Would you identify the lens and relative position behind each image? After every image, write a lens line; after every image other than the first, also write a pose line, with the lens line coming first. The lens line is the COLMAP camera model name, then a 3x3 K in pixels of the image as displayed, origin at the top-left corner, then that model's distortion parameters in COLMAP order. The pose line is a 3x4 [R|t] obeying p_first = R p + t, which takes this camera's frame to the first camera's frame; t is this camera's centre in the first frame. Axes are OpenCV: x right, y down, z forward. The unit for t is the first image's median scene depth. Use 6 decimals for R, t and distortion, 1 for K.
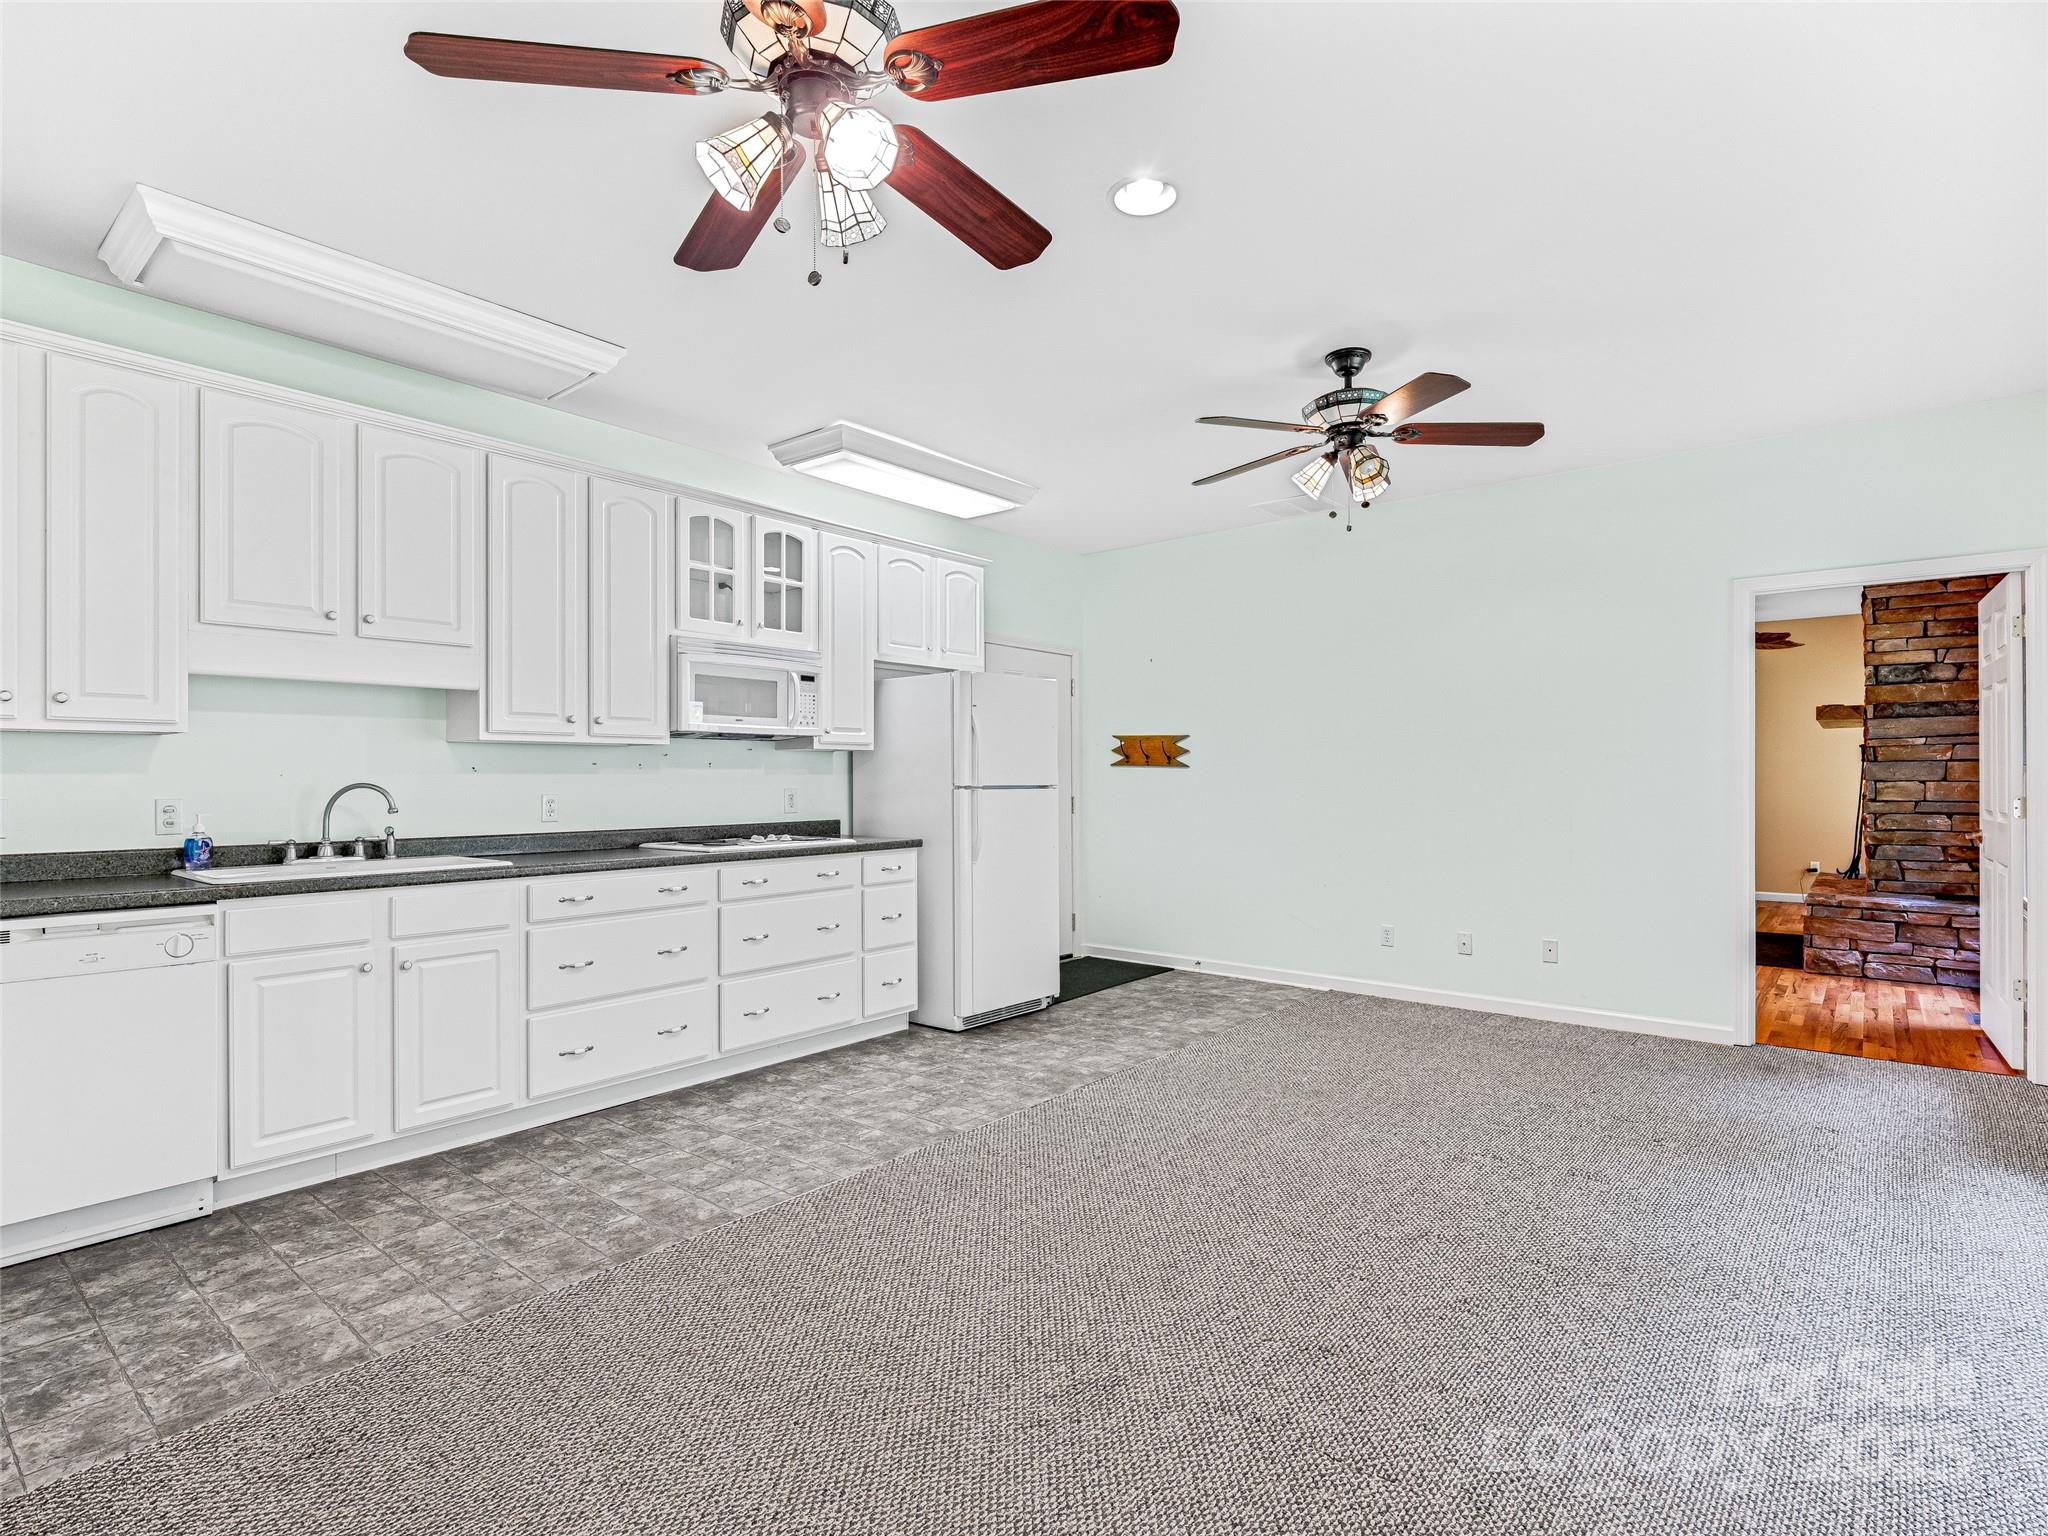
lens RADIAL K [[1038.4, 0, 1014.6], [0, 1038.4, 794.2], [0, 0, 1]] dist [-0.001522, -0.000149]
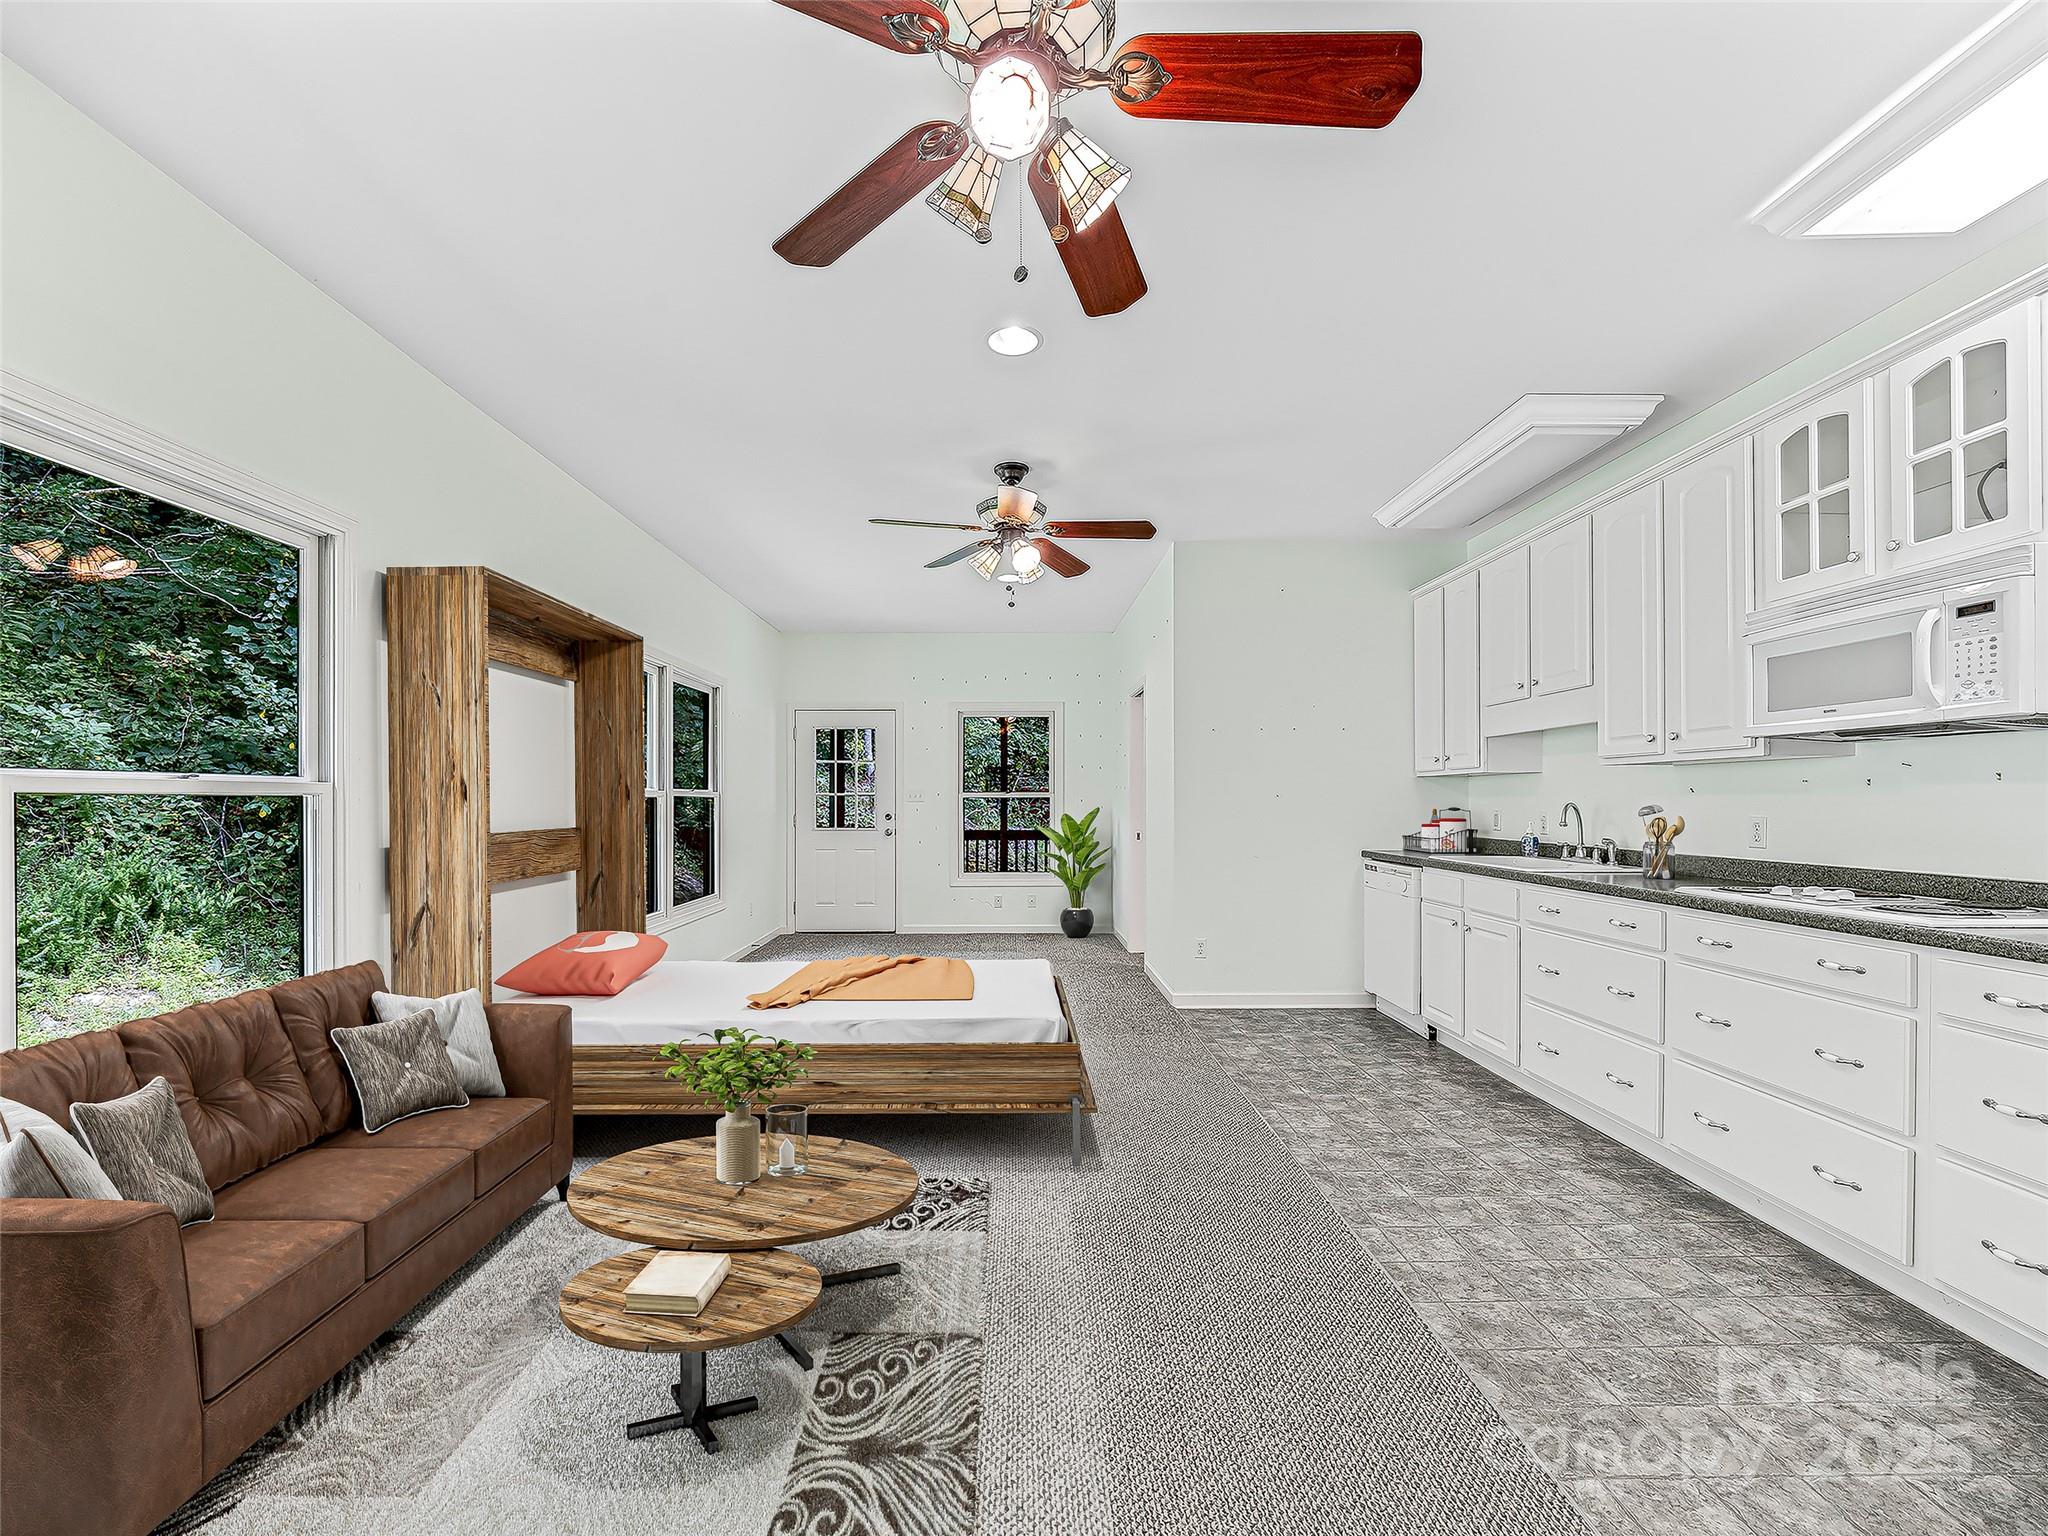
lens RADIAL K [[849.2, 0, 1006.4], [0, 849.2, 776.2], [0, 0, 1]] dist [0.001485, -0.005426]
pose [[-0.773326, -0.015447, -0.633821, 0.542384], [-0.004993, 0.999821, -0.018276, -0.018332], [0.633989, -0.010969, -0.773264, 1.221963]]
